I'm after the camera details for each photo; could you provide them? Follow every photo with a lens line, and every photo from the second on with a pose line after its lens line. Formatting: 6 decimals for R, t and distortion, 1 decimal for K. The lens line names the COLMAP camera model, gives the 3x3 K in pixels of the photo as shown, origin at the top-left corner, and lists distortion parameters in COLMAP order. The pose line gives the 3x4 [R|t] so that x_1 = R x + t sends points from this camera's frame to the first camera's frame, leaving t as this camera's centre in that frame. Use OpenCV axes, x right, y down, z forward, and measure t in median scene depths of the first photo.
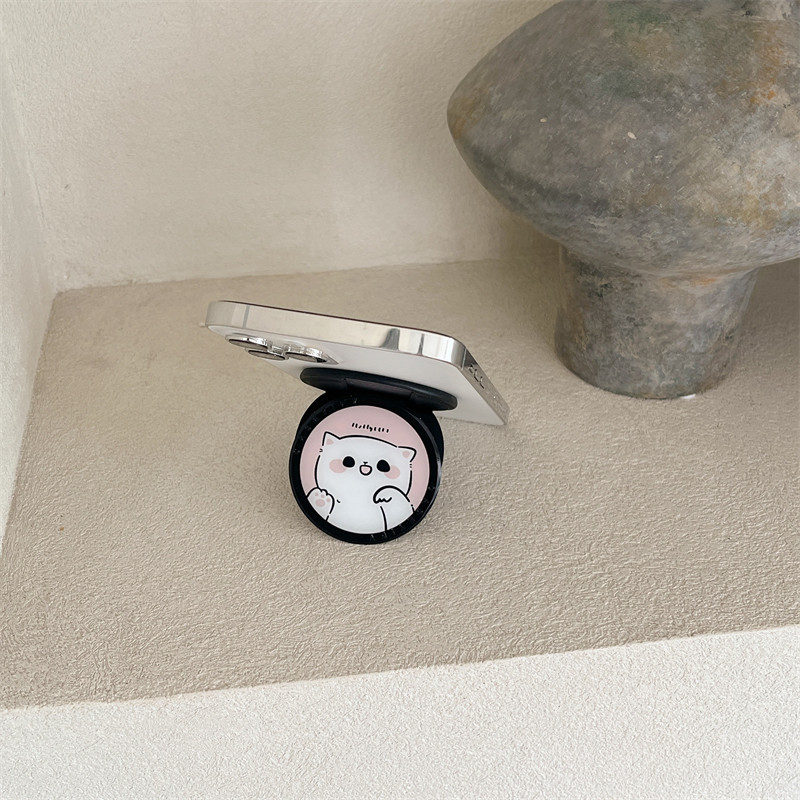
lens RADIAL K [[1080.5, 0, 400.0], [0, 1080.5, 400.0], [0, 0, 1]] dist [0.047423, -0.090504]
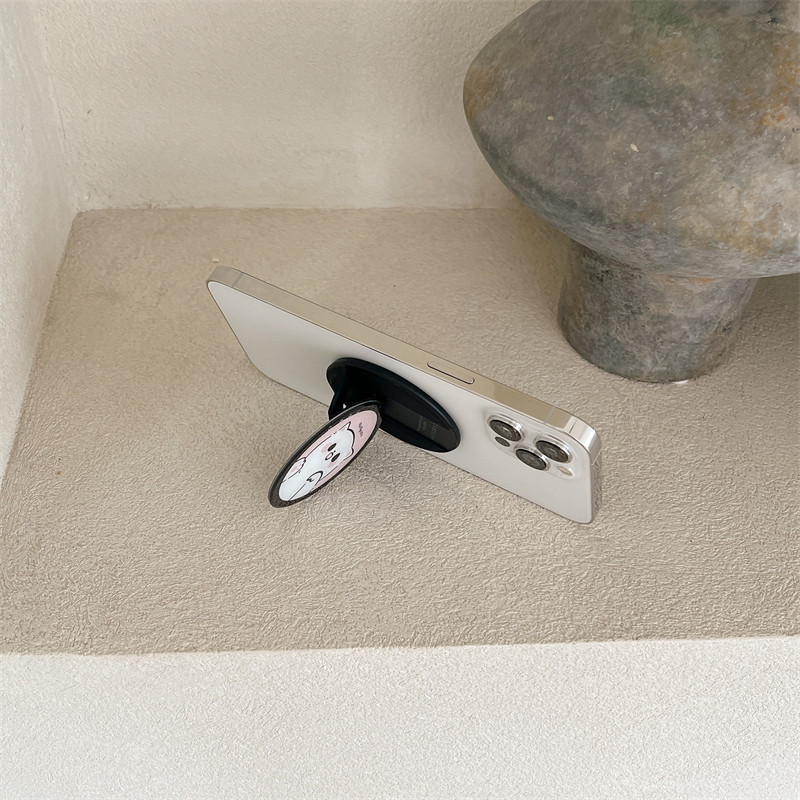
lens RADIAL K [[1080.5, 0, 400.0], [0, 1080.5, 400.0], [0, 0, 1]] dist [0.047423, -0.090504]
pose [[0.995476, 0.087652, -0.036658, 0.054772], [-0.081914, 0.987284, 0.136239, -0.128903], [0.048134, -0.132619, 0.989998, -0.022267]]
